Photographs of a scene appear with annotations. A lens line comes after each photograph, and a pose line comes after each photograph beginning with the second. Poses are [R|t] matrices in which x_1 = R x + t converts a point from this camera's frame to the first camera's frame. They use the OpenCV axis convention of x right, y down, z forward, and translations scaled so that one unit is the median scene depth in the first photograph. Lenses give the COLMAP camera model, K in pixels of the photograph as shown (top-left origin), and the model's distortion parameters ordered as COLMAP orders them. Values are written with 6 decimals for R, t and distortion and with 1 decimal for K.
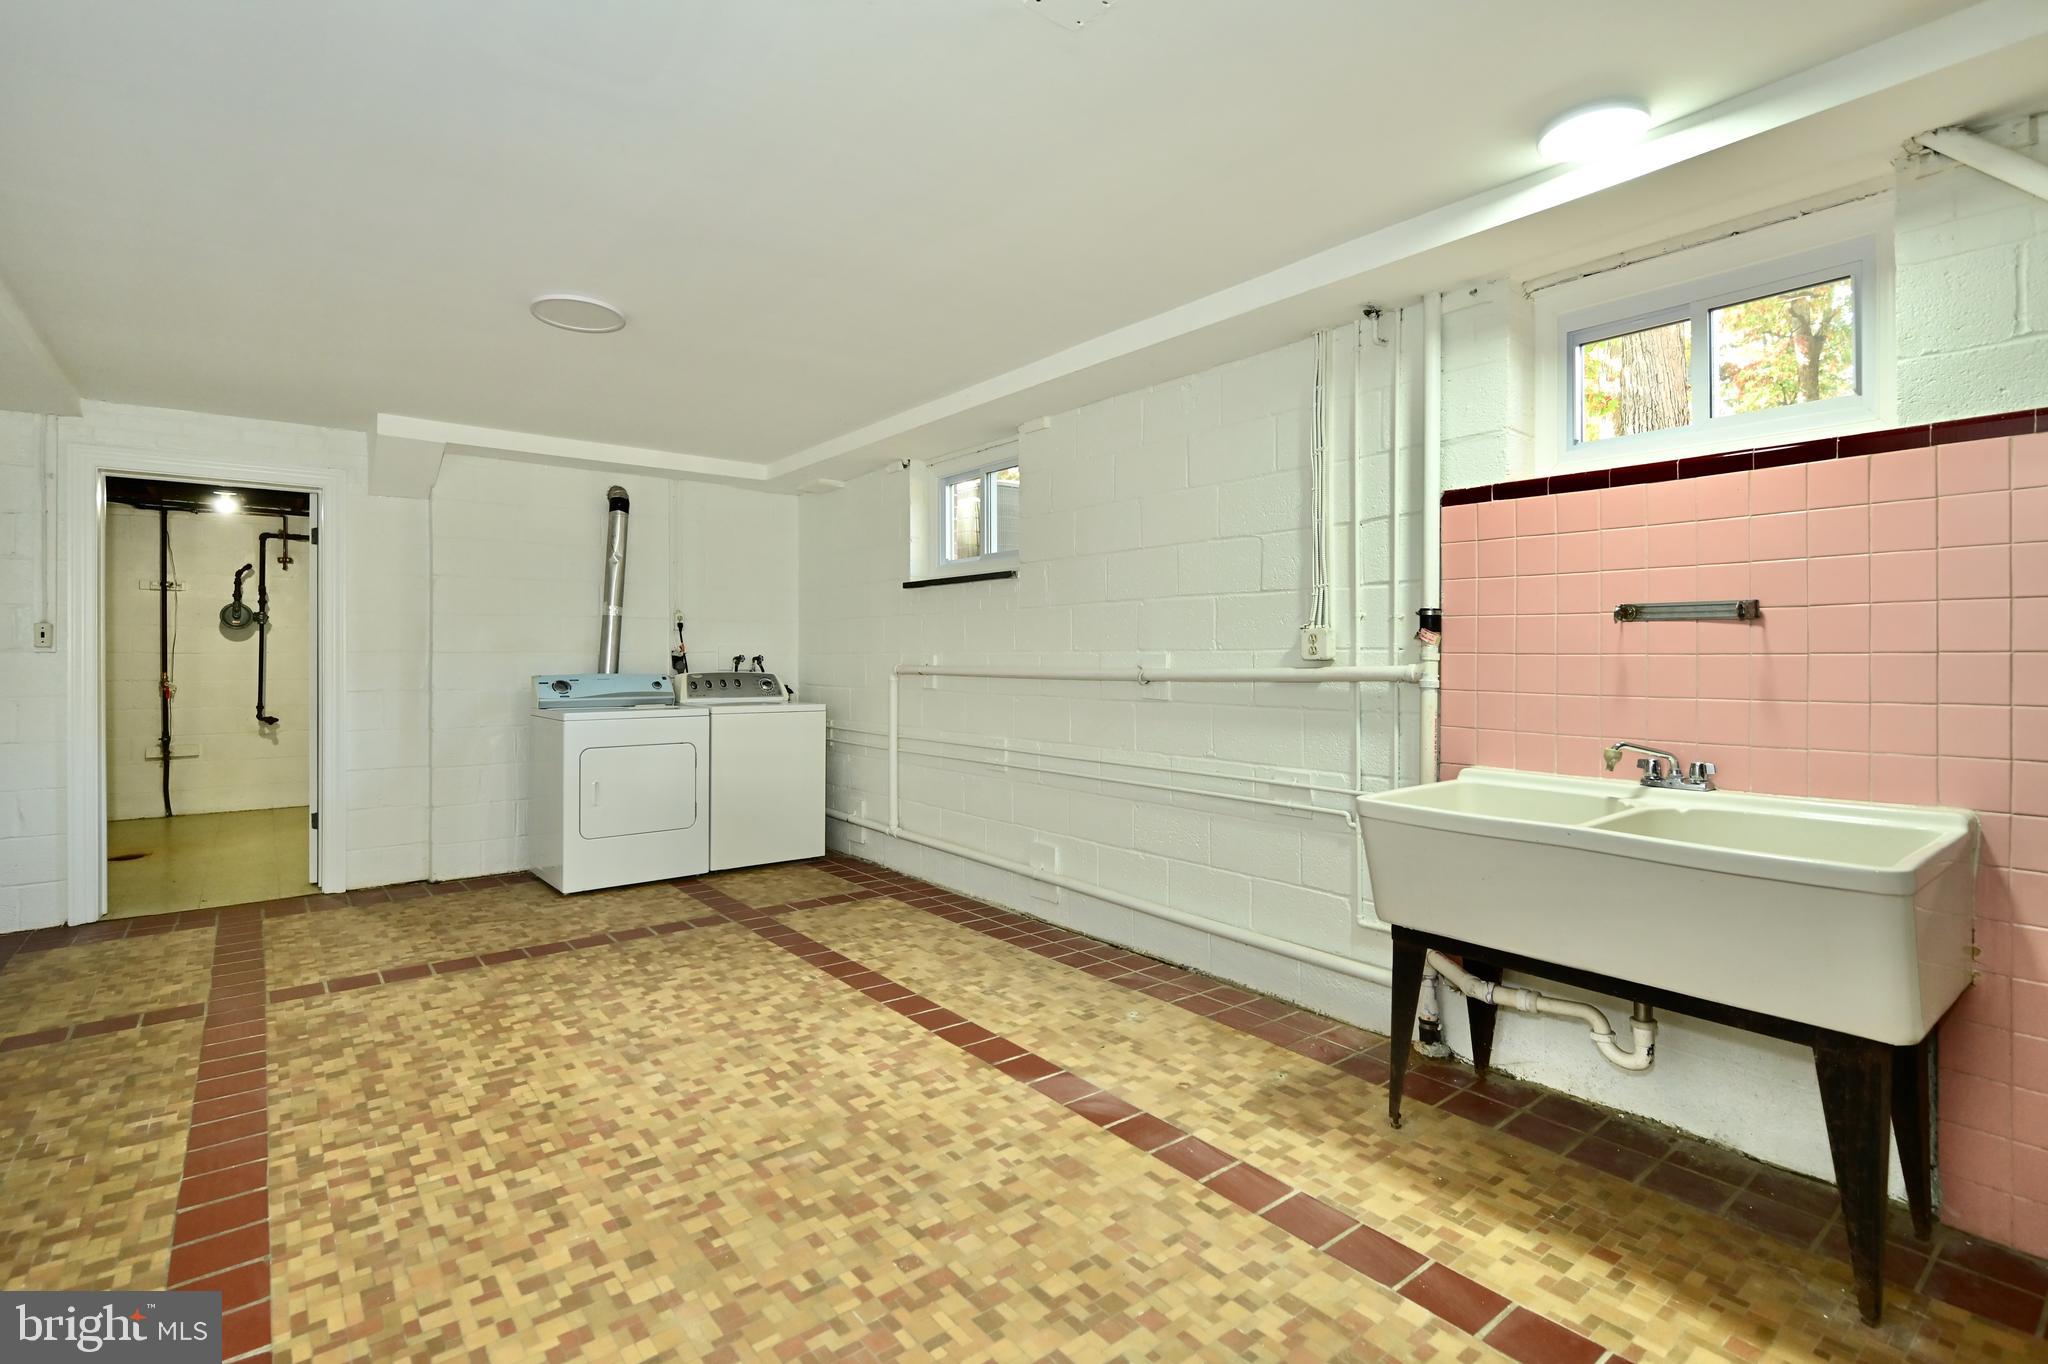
lens RADIAL K [[895.4, 0, 998.6], [0, 895.4, 654.6], [0, 0, 1]] dist [0.000688, -0.000416]
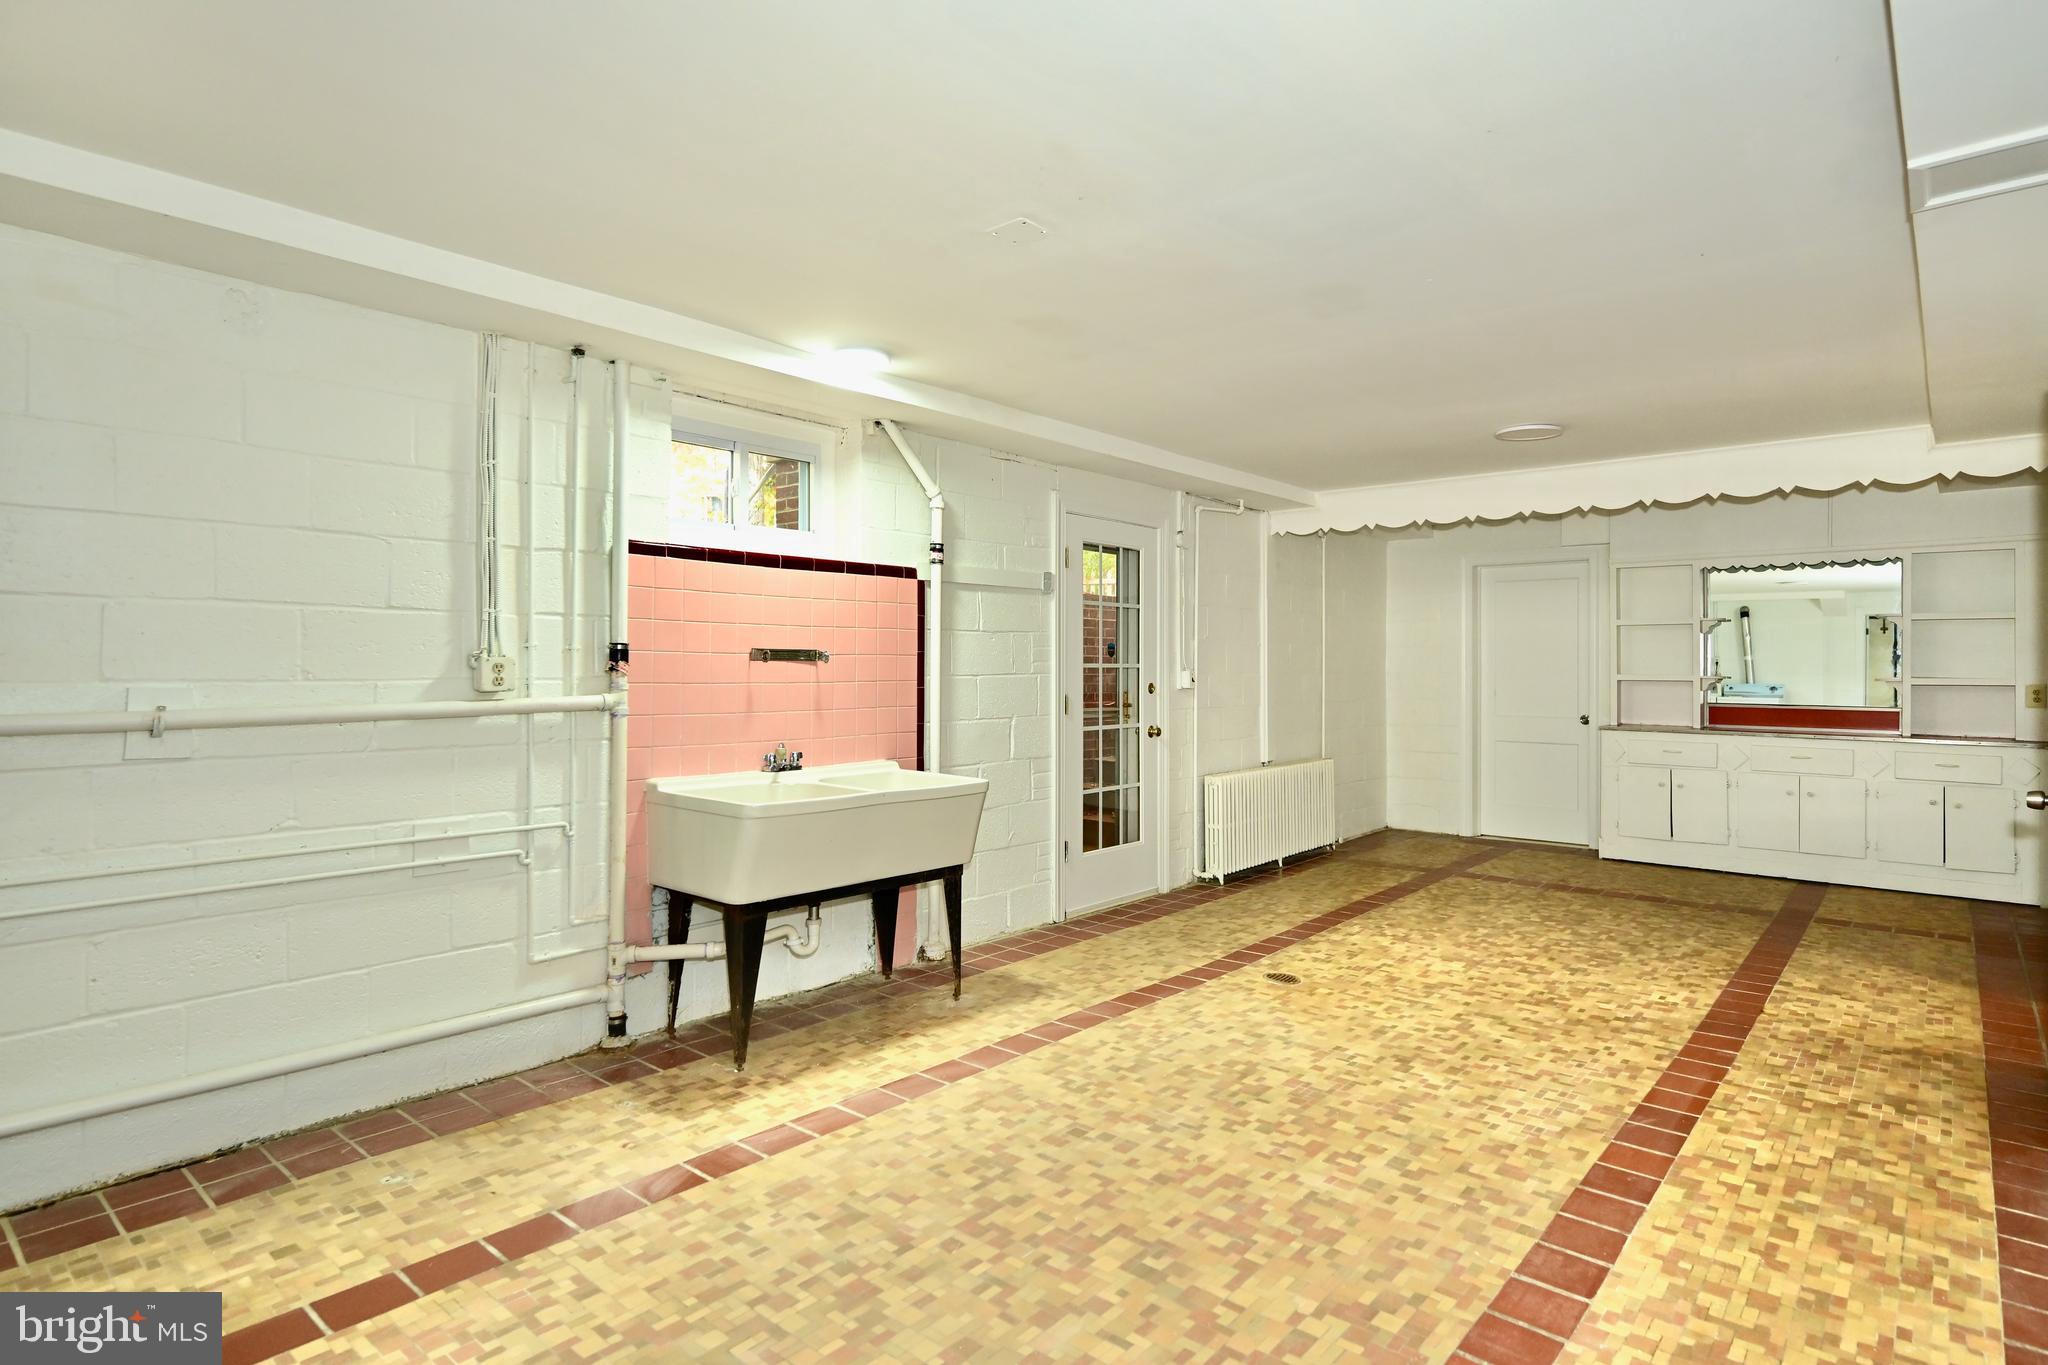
lens RADIAL K [[1054.6, 0, 1022.8], [0, 1054.6, 673.3], [0, 0, 1]] dist [-0.005255, -0.000769]
pose [[-0.136980, -0.002030, 0.990572, -0.884617], [-0.000805, 0.999998, 0.001938, -0.017328], [-0.990574, -0.000531, -0.136981, 0.691881]]
